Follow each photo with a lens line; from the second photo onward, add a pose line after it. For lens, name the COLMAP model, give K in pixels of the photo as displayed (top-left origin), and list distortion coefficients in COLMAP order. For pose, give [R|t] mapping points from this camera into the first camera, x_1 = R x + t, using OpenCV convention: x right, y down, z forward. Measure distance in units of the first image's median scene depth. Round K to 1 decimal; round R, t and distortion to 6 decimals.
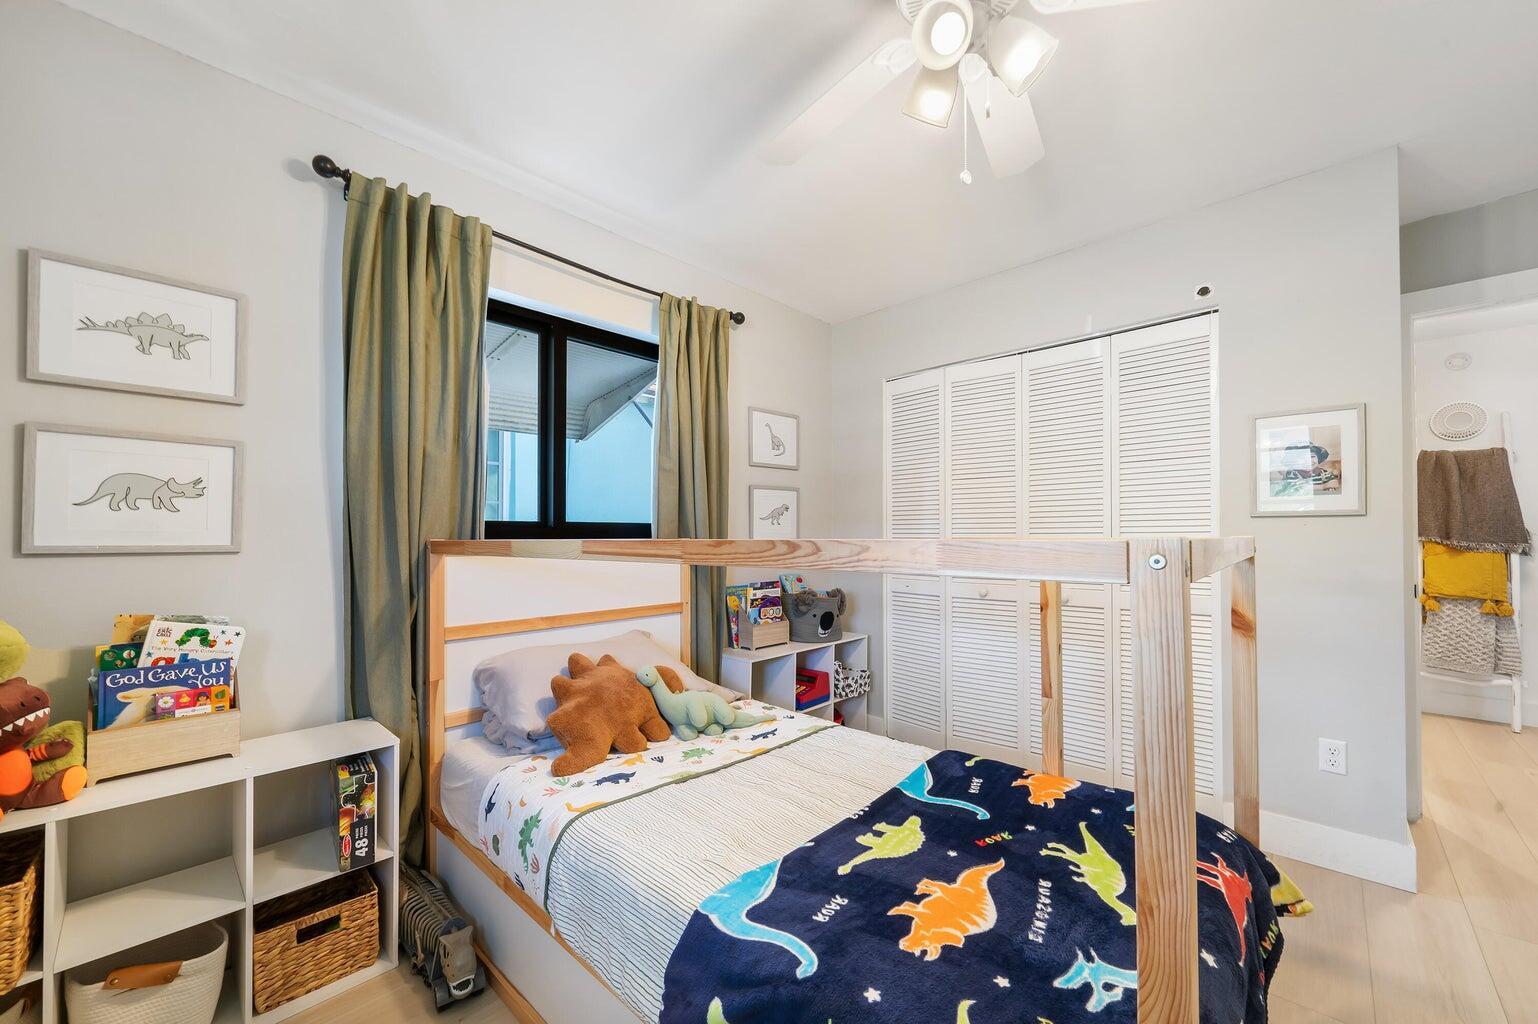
lens RADIAL K [[585.7, 0, 773.1], [0, 585.7, 528.5], [0, 0, 1]] dist [-0.004718, -0.000051]
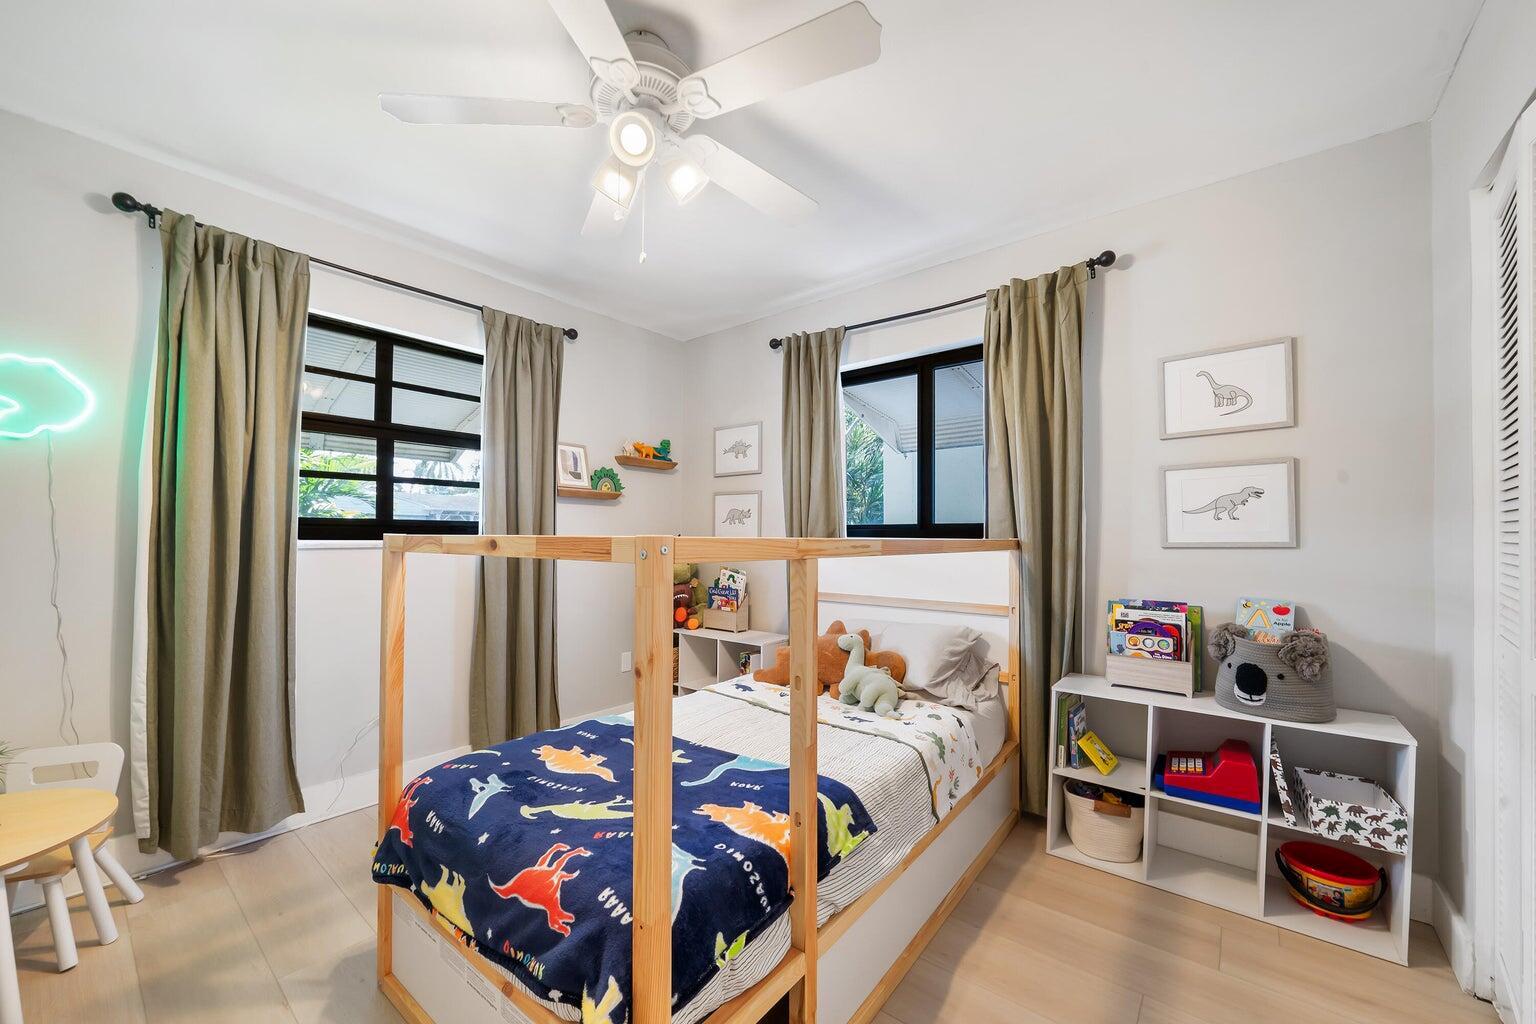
lens RADIAL K [[584.9, 0, 772.1], [0, 584.9, 528.5], [0, 0, 1]] dist [-0.004718, -0.000051]
pose [[0.080099, -0.009139, -0.996745, 1.057990], [0.008679, 0.999926, -0.008470, 0.007212], [0.996749, -0.007972, 0.080173, 0.760917]]
